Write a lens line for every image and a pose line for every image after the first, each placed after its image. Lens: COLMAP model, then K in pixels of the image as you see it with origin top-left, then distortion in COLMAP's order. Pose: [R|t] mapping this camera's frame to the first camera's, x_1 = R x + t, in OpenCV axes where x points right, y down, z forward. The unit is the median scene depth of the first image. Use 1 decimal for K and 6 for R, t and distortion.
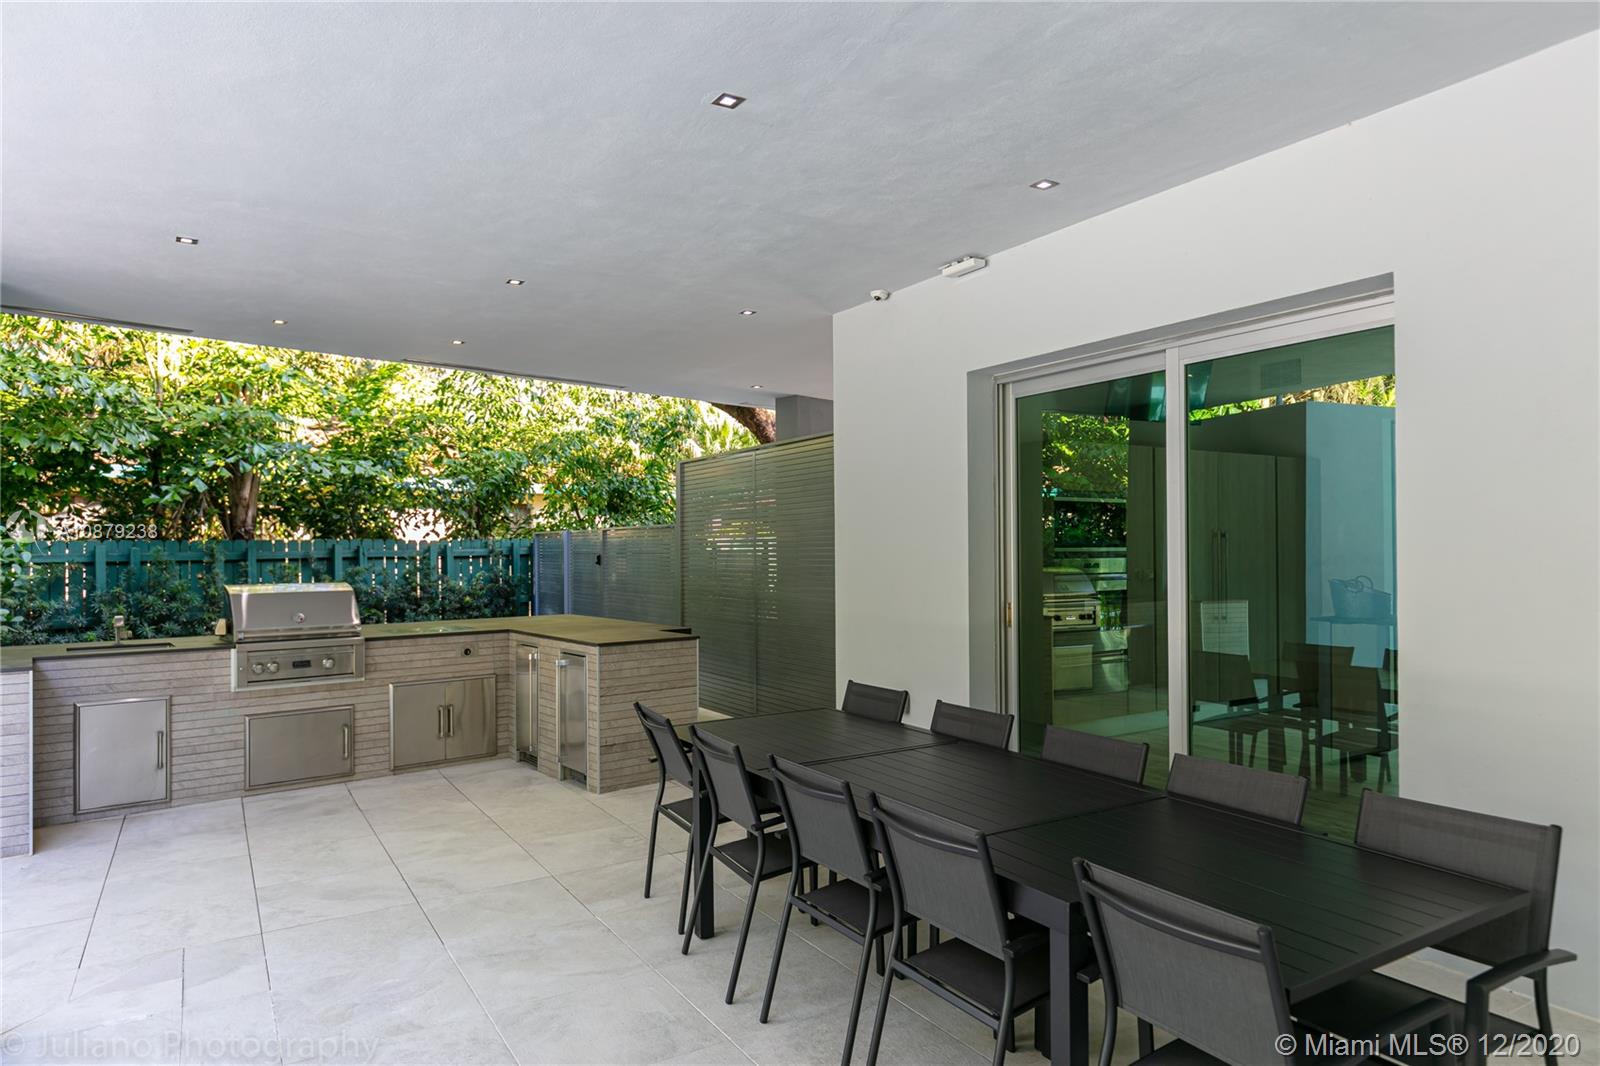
lens RADIAL K [[967.8, 0, 800.0], [0, 967.8, 533.0], [0, 0, 1]] dist [0.000560, 0.000480]
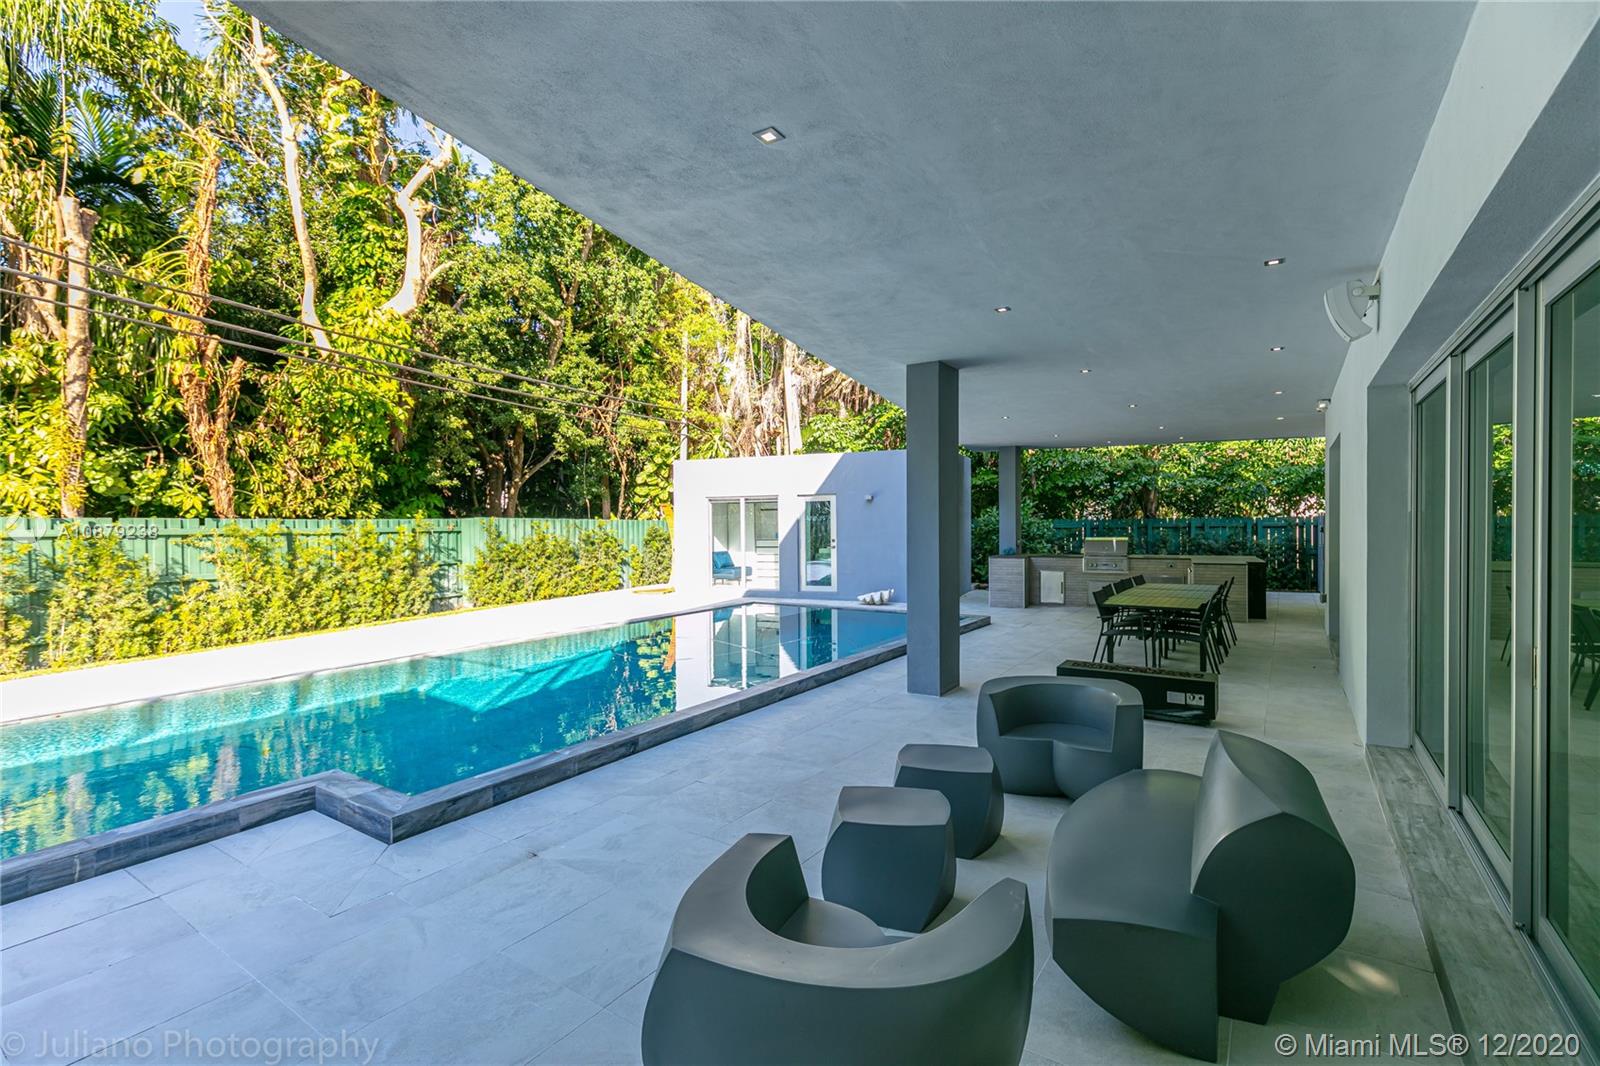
lens RADIAL K [[717.0, 0, 800.0], [0, 717.0, 533.0], [0, 0, 1]] dist [0.014697, -0.014560]
pose [[0.405405, 0.021302, -0.913889, 0.968348], [0.013160, 0.999489, 0.029134, -0.030587], [0.914042, -0.023838, 0.404918, -0.626766]]
